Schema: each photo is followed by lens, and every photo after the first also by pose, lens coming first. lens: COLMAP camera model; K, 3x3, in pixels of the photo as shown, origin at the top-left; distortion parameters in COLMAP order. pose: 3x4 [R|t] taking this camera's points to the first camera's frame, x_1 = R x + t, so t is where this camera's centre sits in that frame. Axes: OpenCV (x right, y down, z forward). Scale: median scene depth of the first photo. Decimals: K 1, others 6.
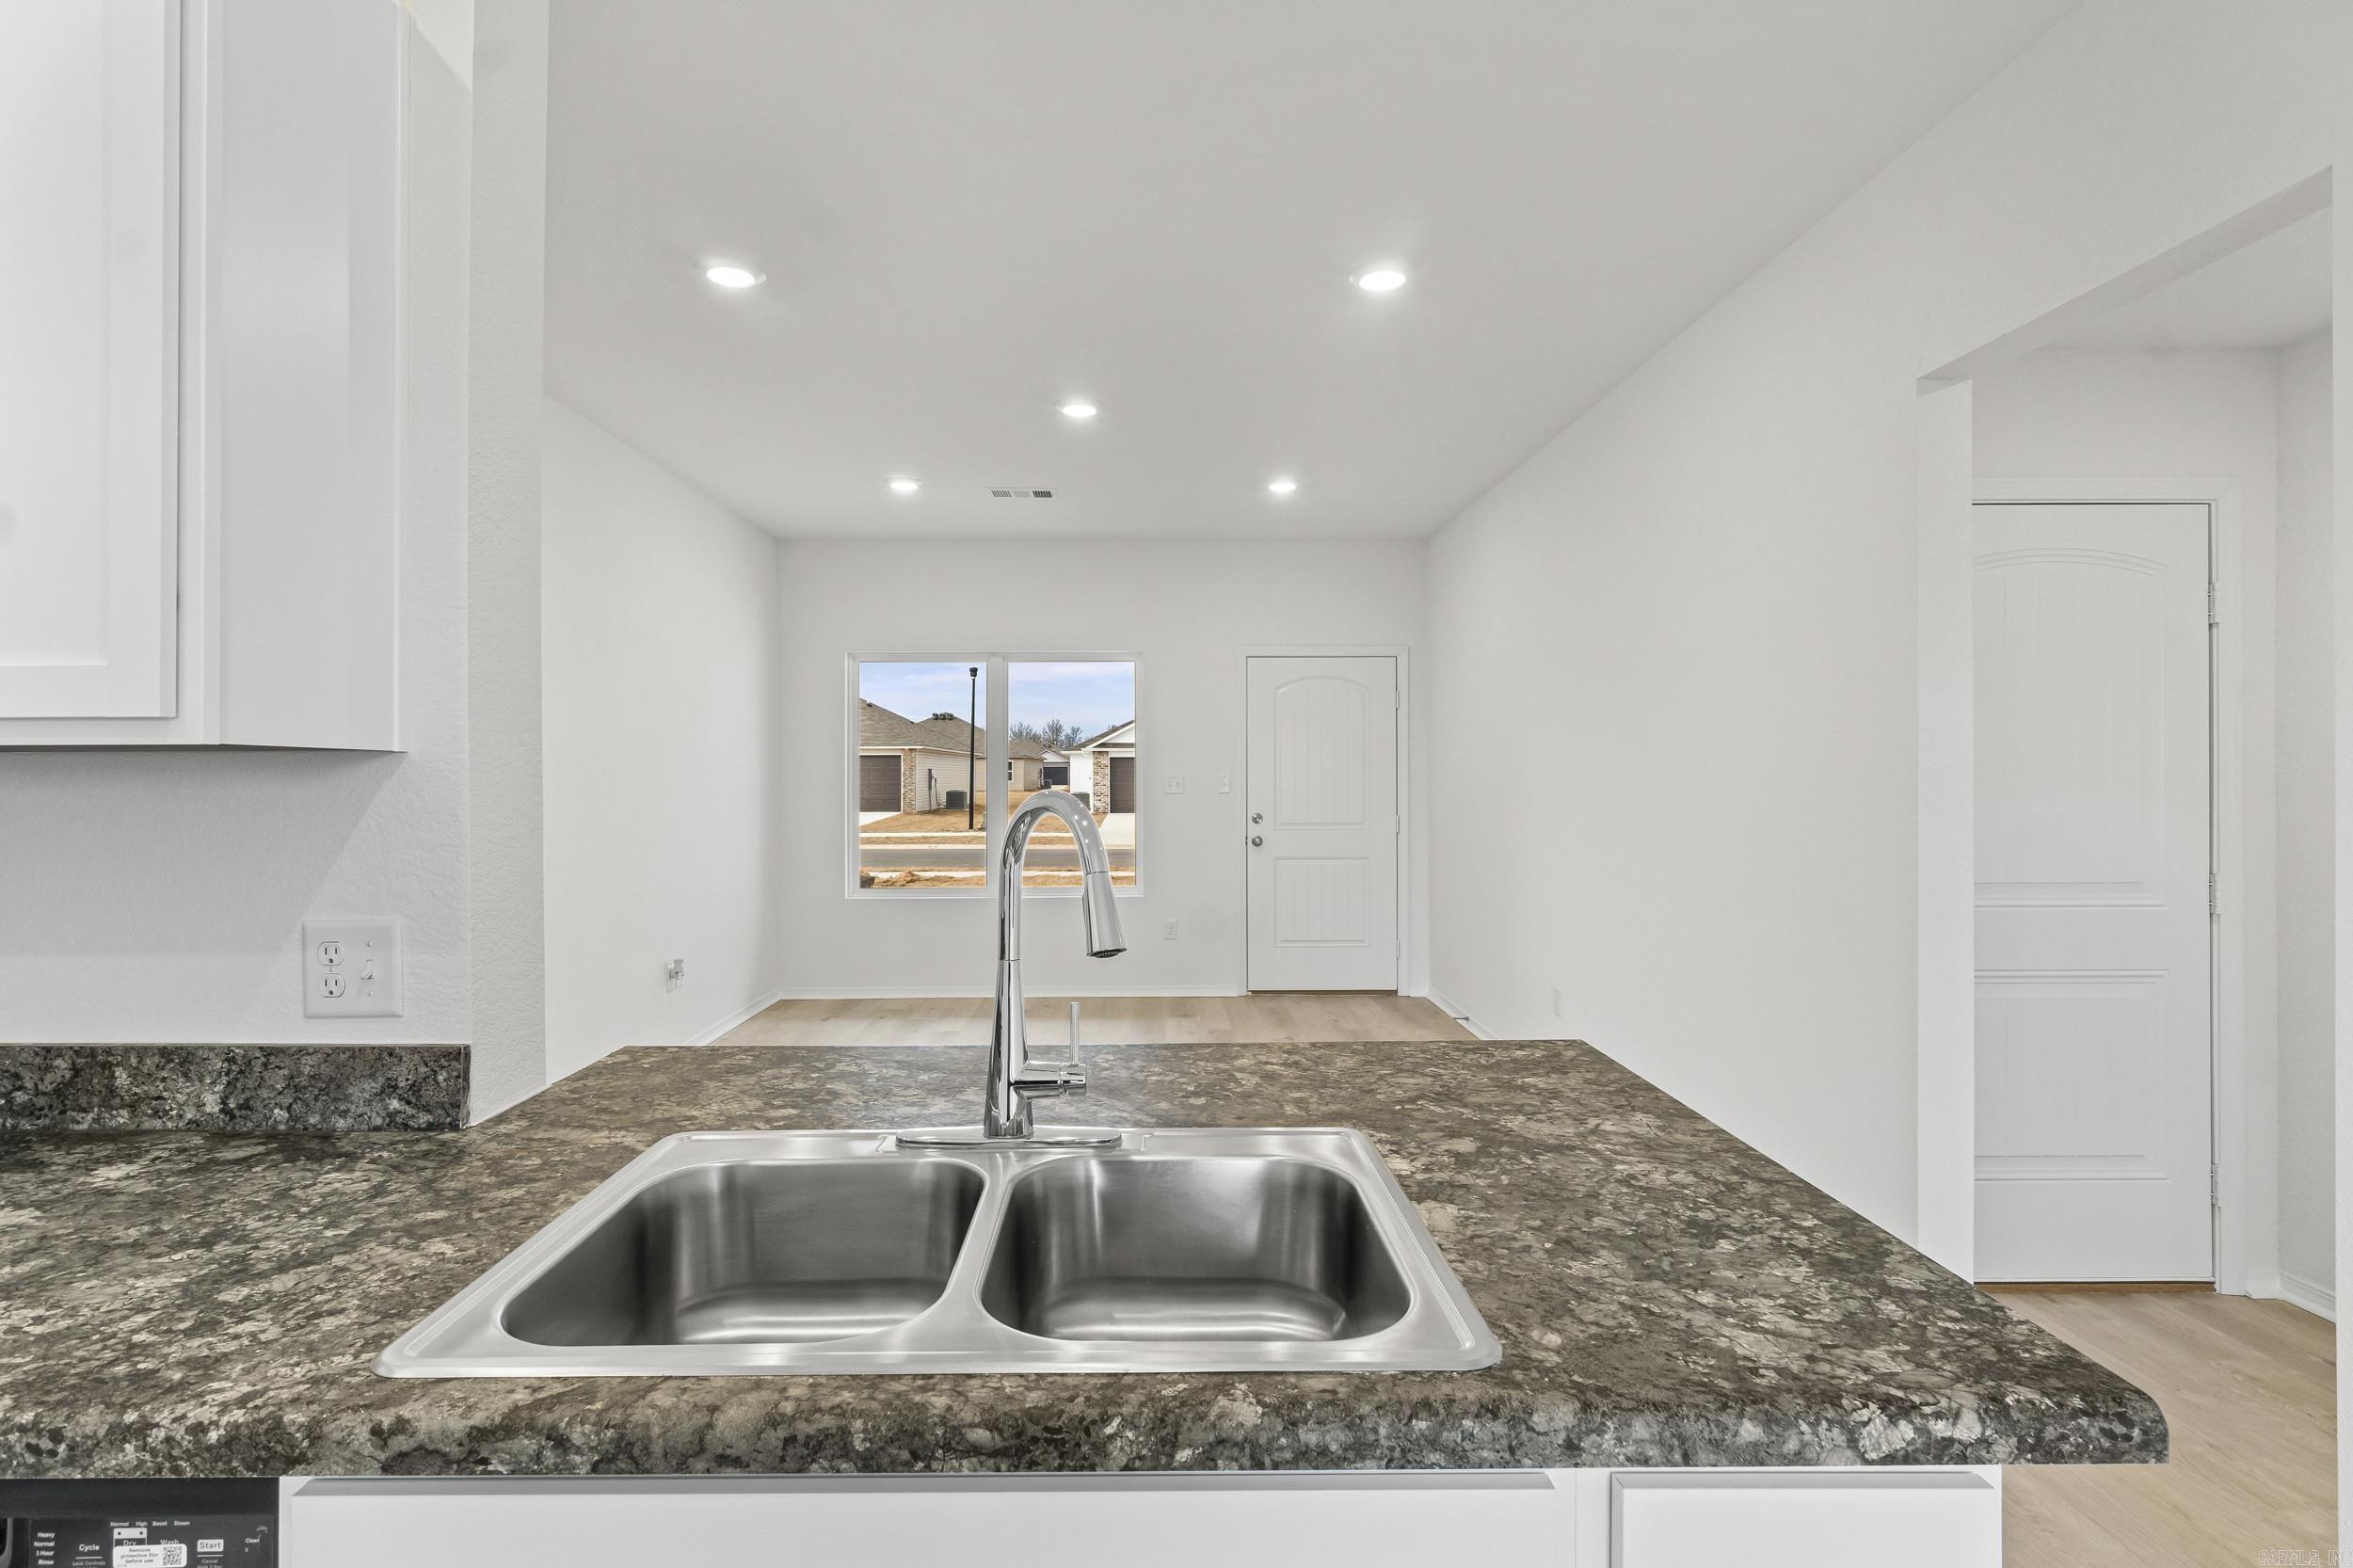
lens RADIAL K [[1145.2, 0, 1164.9], [0, 1145.2, 776.9], [0, 0, 1]] dist [0.005763, 0.000073]
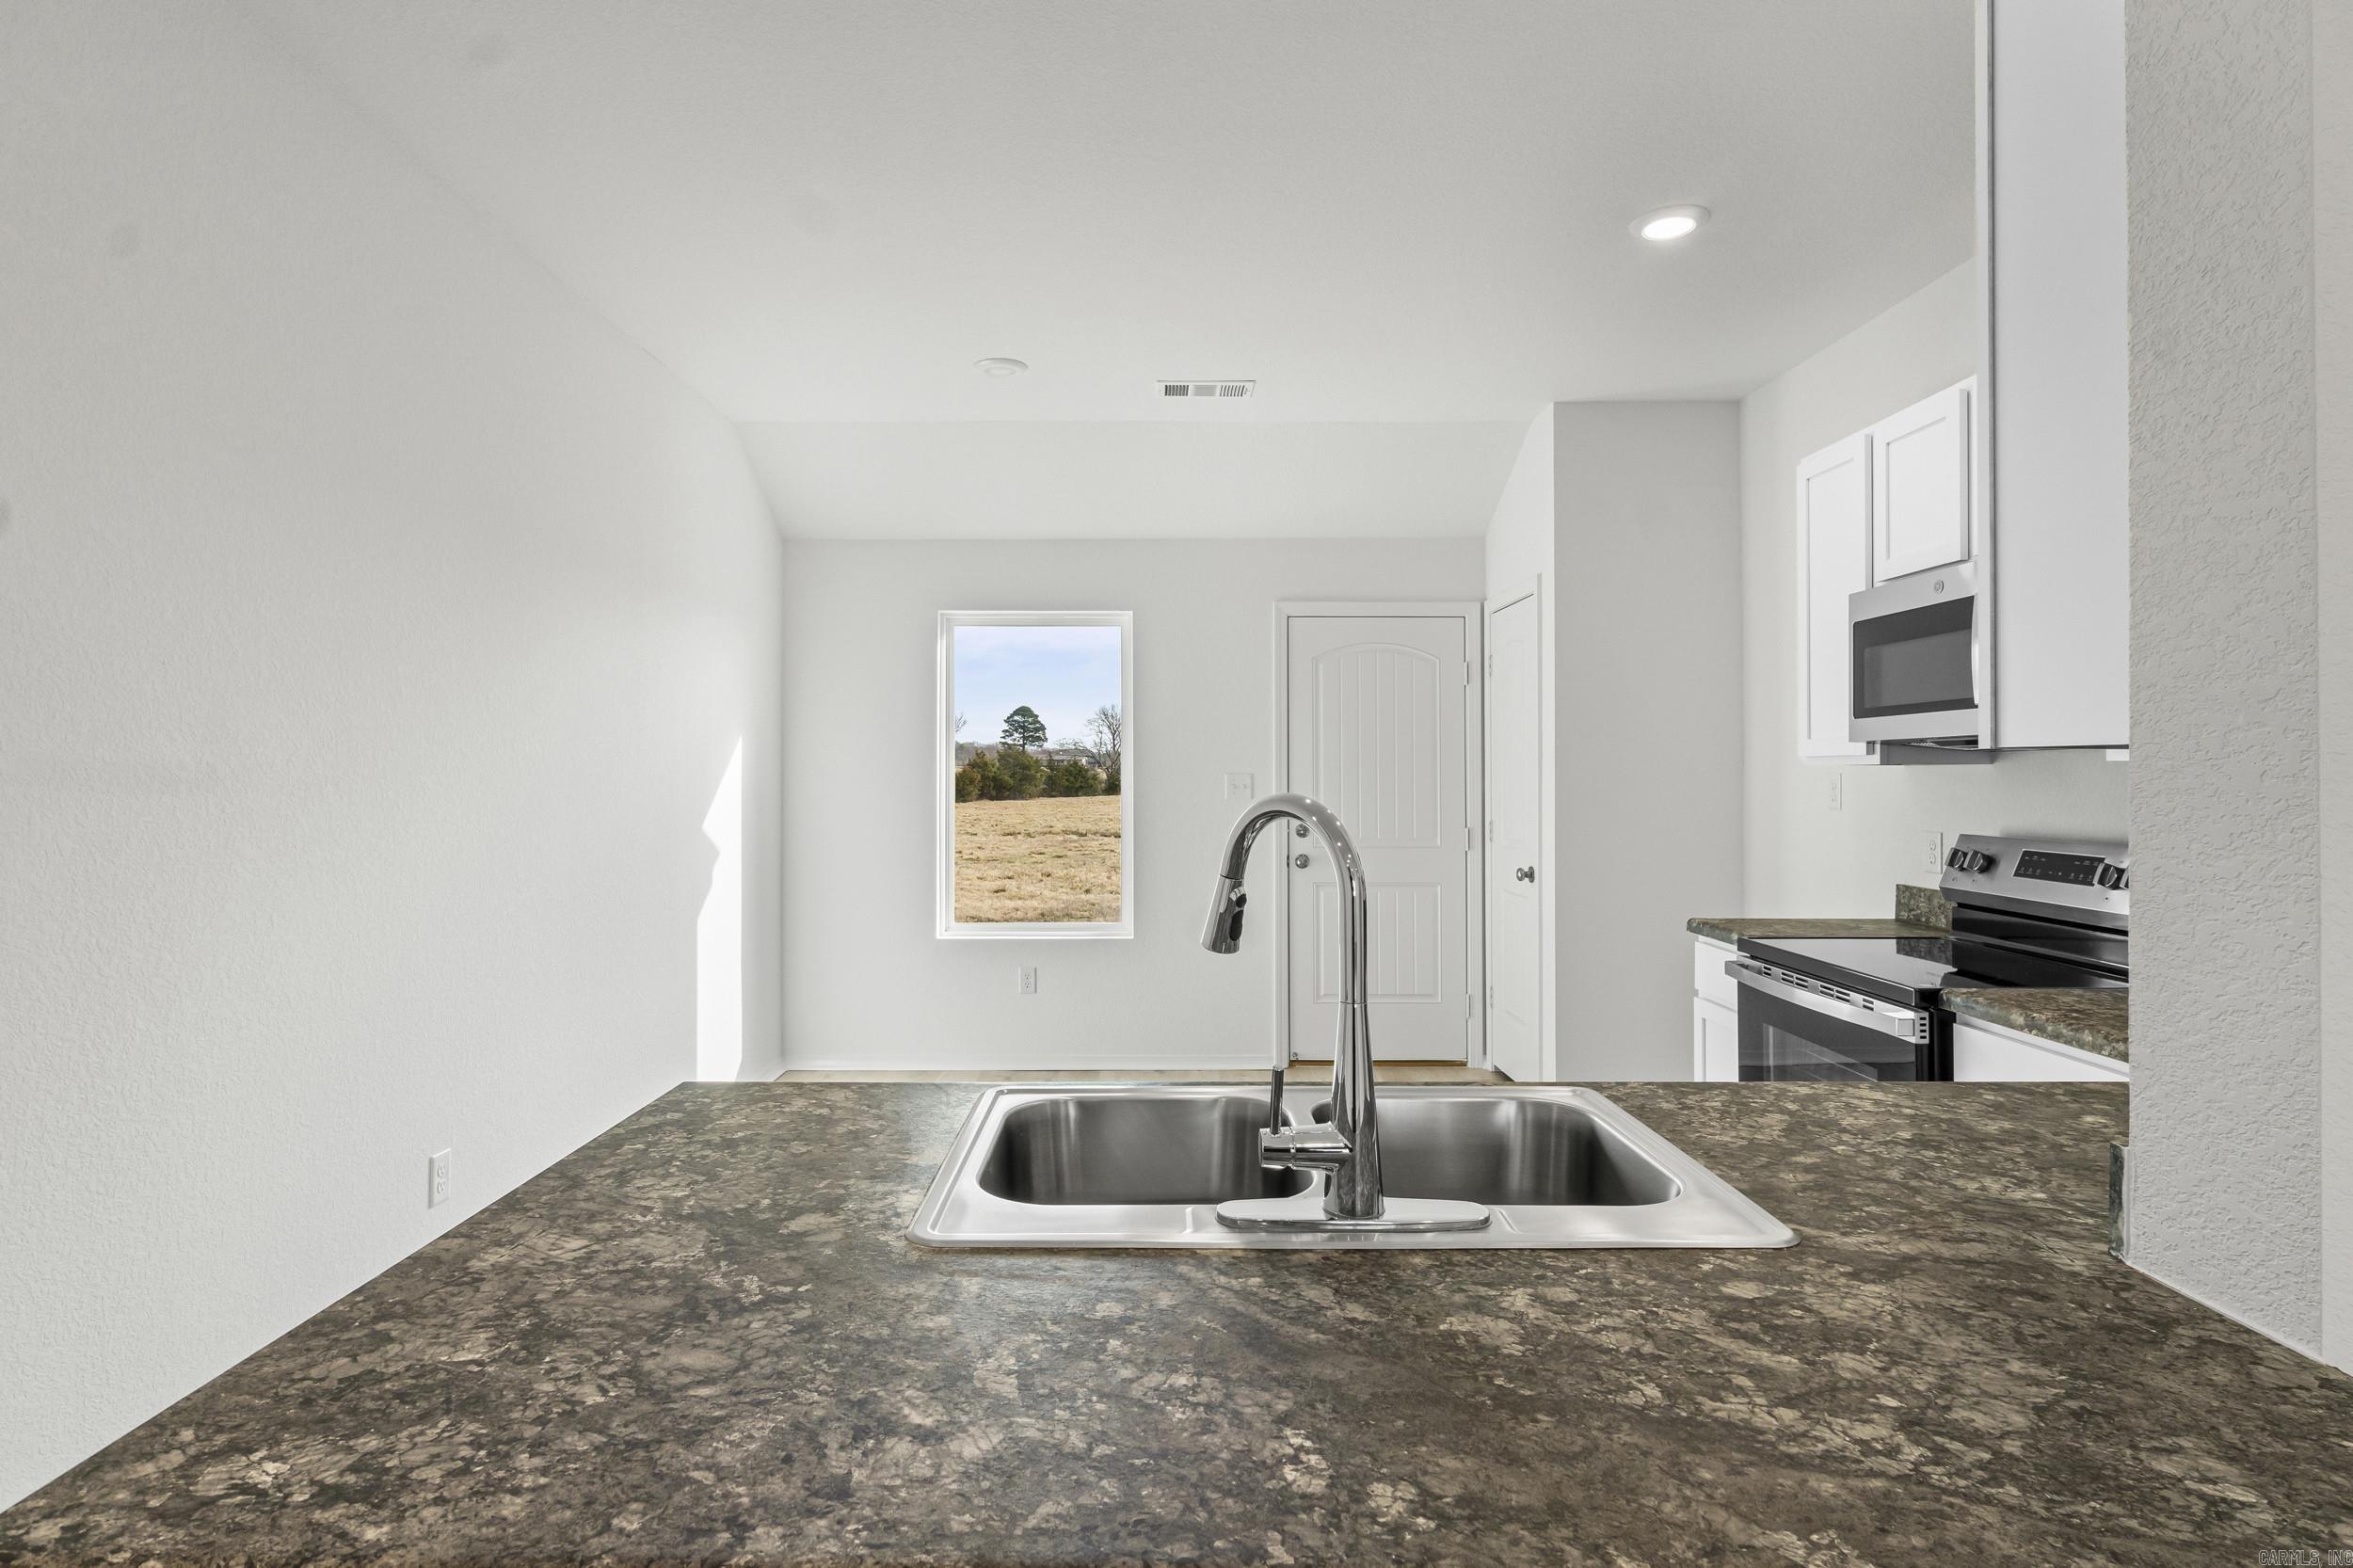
lens RADIAL K [[1205.3, 0, 1144.5], [0, 1205.3, 765.9], [0, 0, 1]] dist [-0.002304, -0.000566]
pose [[-0.999654, 0.001201, 0.026272, -0.009504], [0.001094, 0.999991, -0.004068, -0.006177], [-0.026277, -0.004038, -0.999647, 1.994839]]
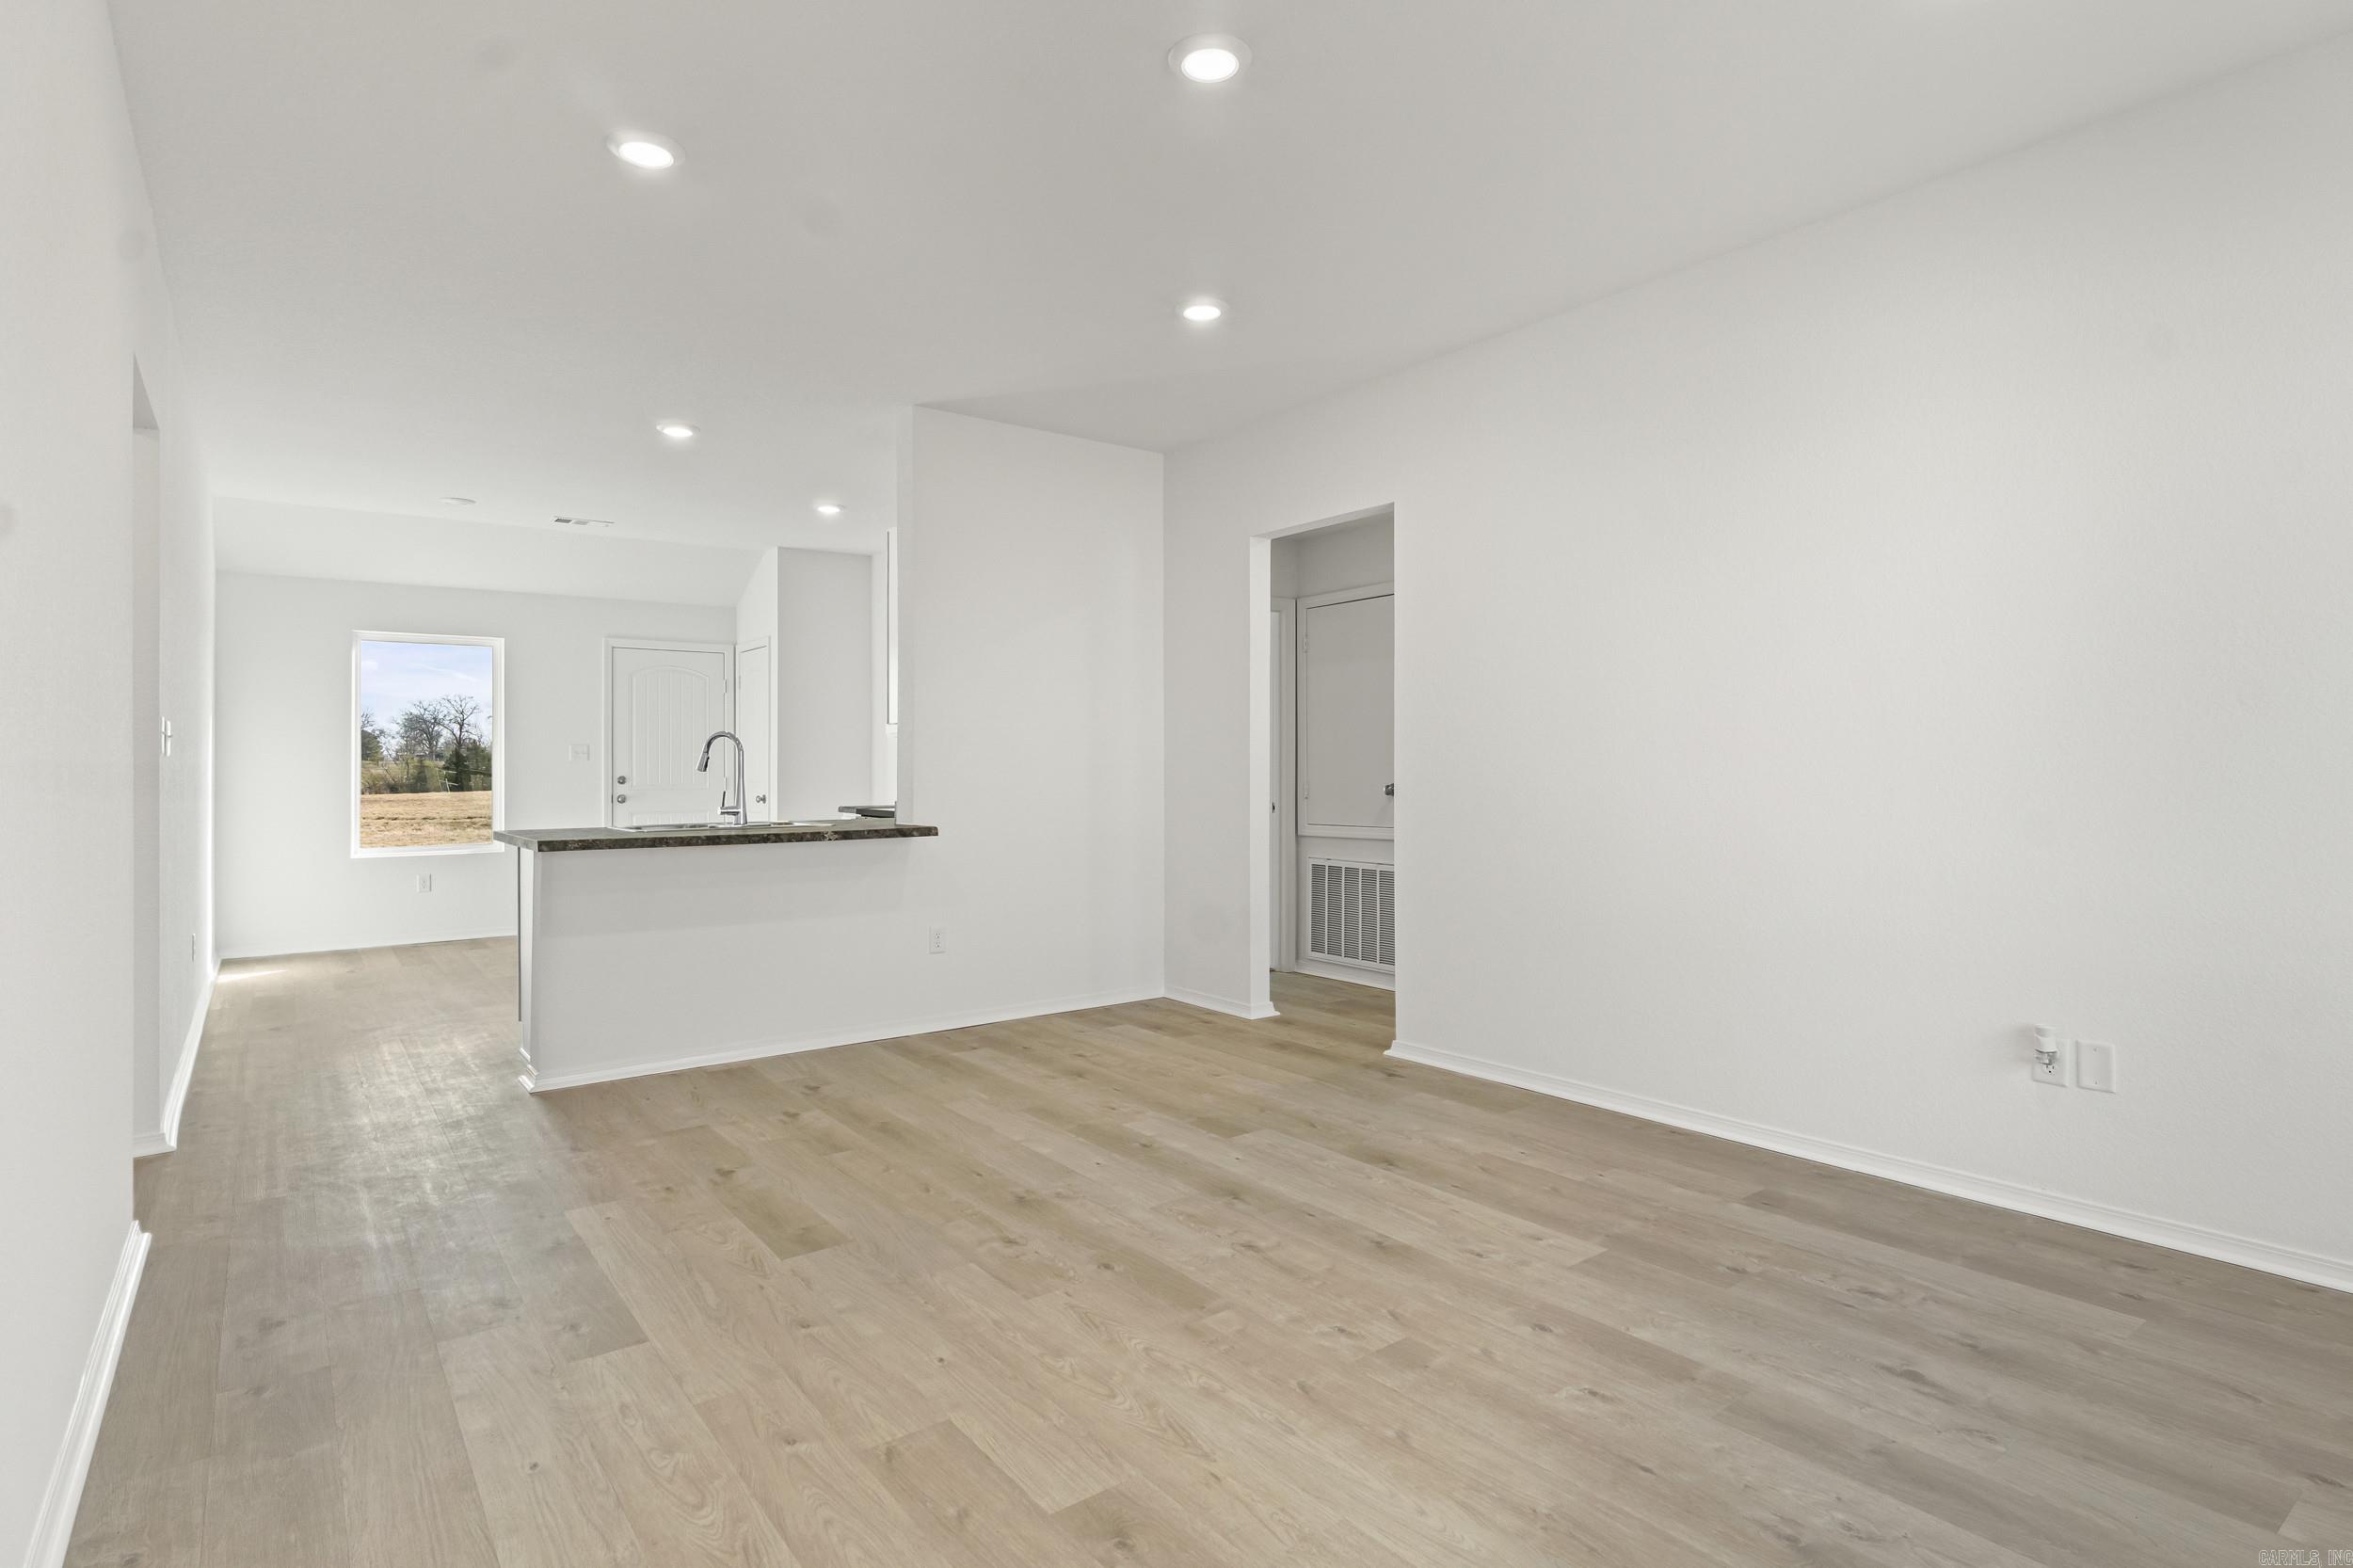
lens RADIAL K [[1205.3, 0, 1144.5], [0, 1205.3, 765.9], [0, 0, 1]] dist [-0.002304, -0.000566]
pose [[-0.820638, 0.000236, -0.571448, 1.053647], [0.000529, 1.000000, -0.000346, 0.132151], [0.571448, -0.000586, -0.820638, 5.157748]]
